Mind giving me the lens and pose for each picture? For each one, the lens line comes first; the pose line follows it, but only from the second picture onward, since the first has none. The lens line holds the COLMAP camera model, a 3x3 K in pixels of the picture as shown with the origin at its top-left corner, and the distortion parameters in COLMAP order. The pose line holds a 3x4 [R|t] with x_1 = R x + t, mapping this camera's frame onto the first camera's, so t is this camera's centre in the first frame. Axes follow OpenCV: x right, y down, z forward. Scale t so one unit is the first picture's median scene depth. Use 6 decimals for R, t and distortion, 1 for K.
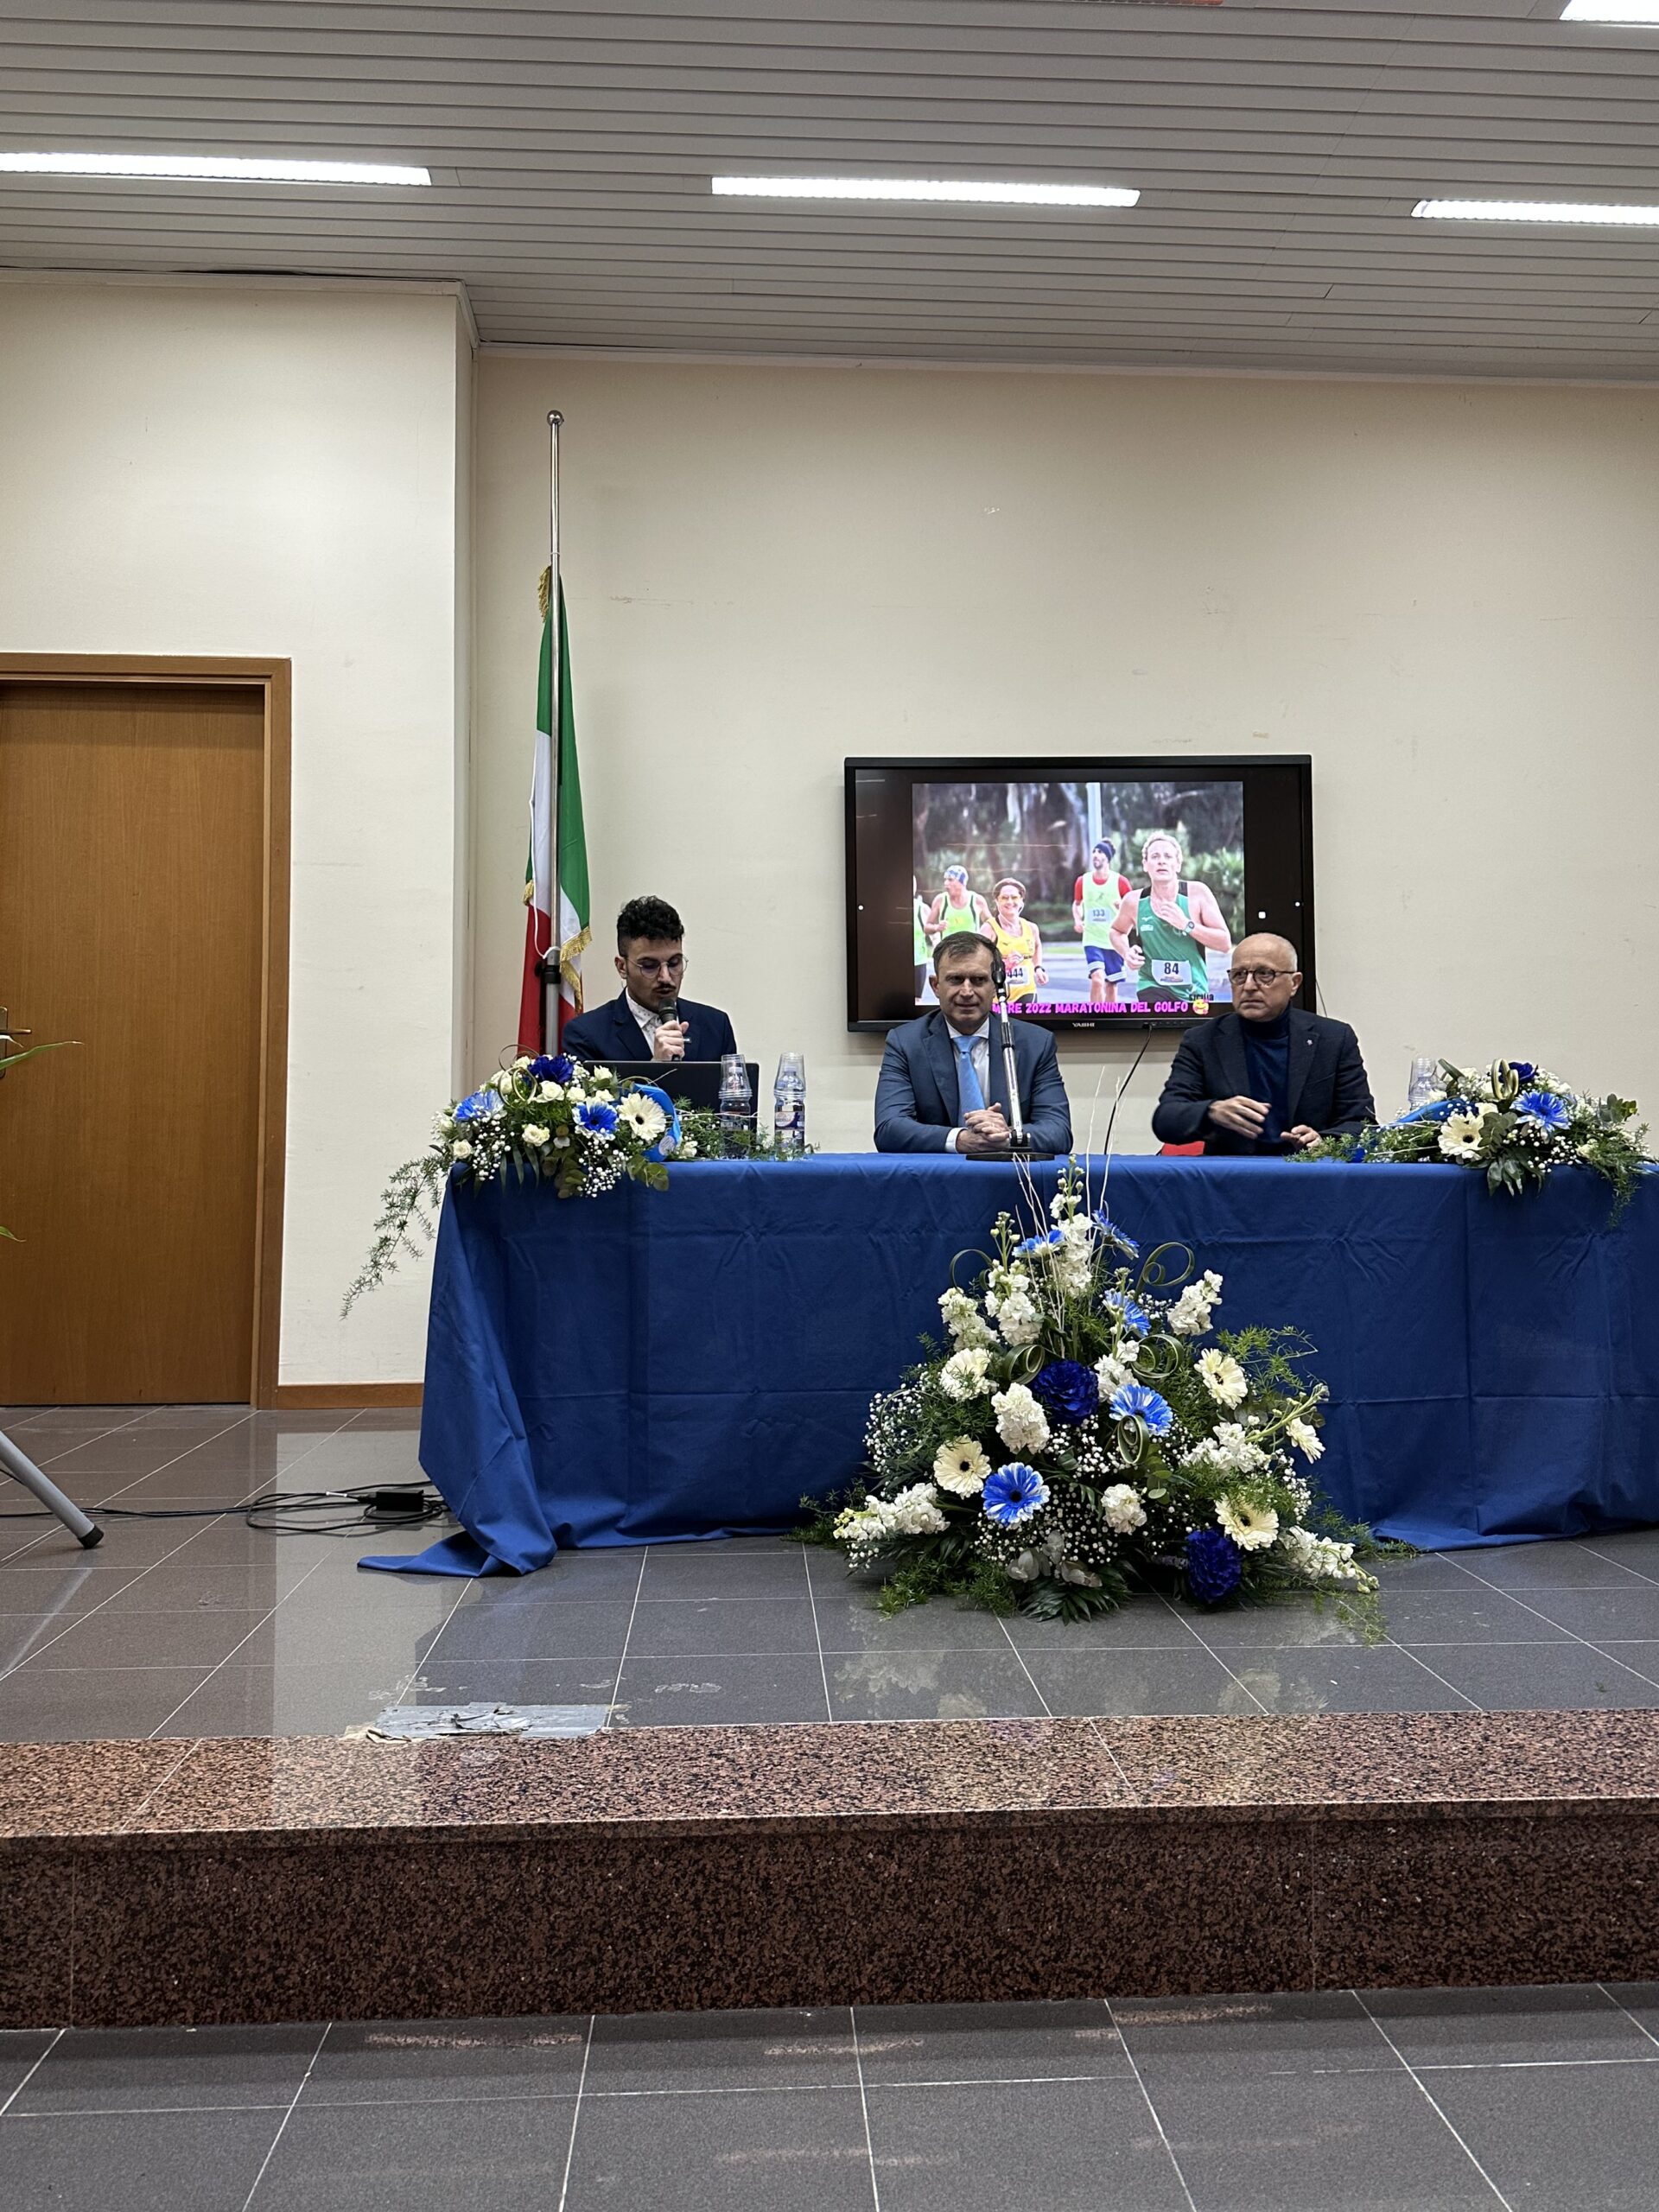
lens RADIAL K [[1743.4, 0, 797.1], [0, 1743.4, 1046.5], [0, 0, 1]] dist [0.051931, -0.072085]
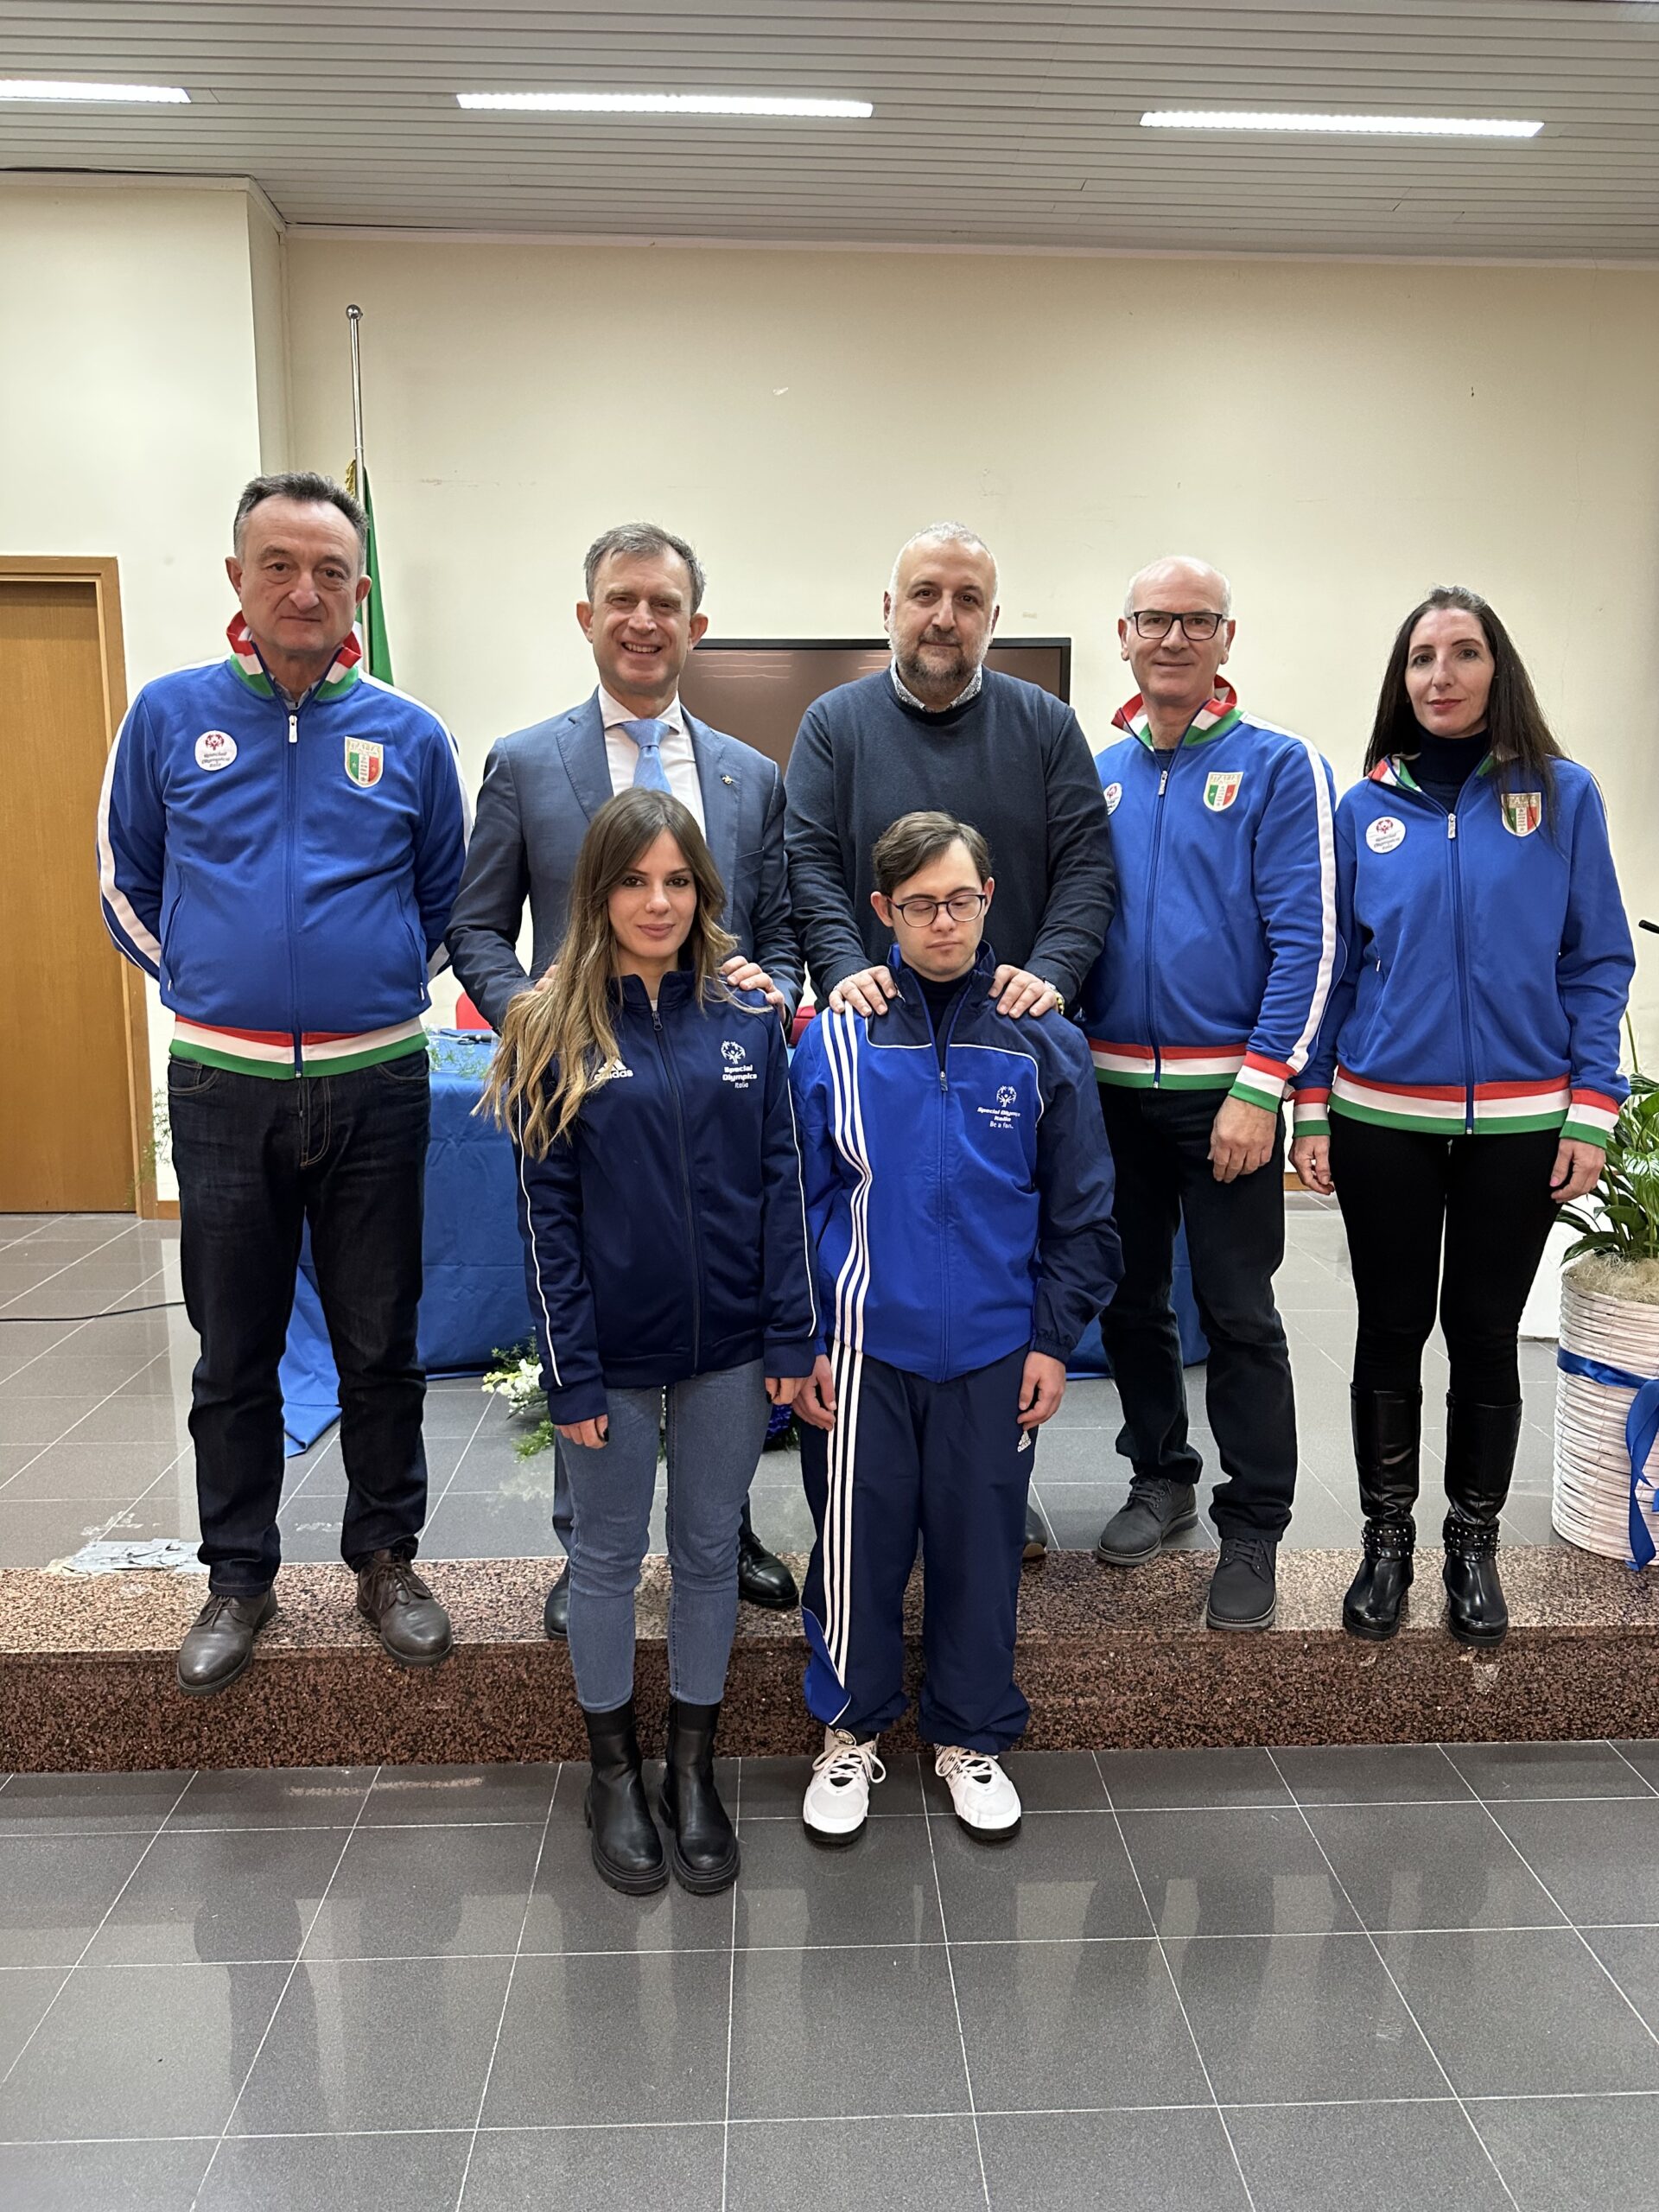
lens RADIAL K [[1639.6, 0, 813.9], [0, 1639.6, 1124.1], [0, 0, 1]] dist [0.008408, -0.016857]
pose [[0.999900, 0.006080, -0.012749, 0.283805], [-0.003115, 0.975306, 0.220836, -0.182391], [0.013777, -0.220774, 0.975228, -0.124105]]
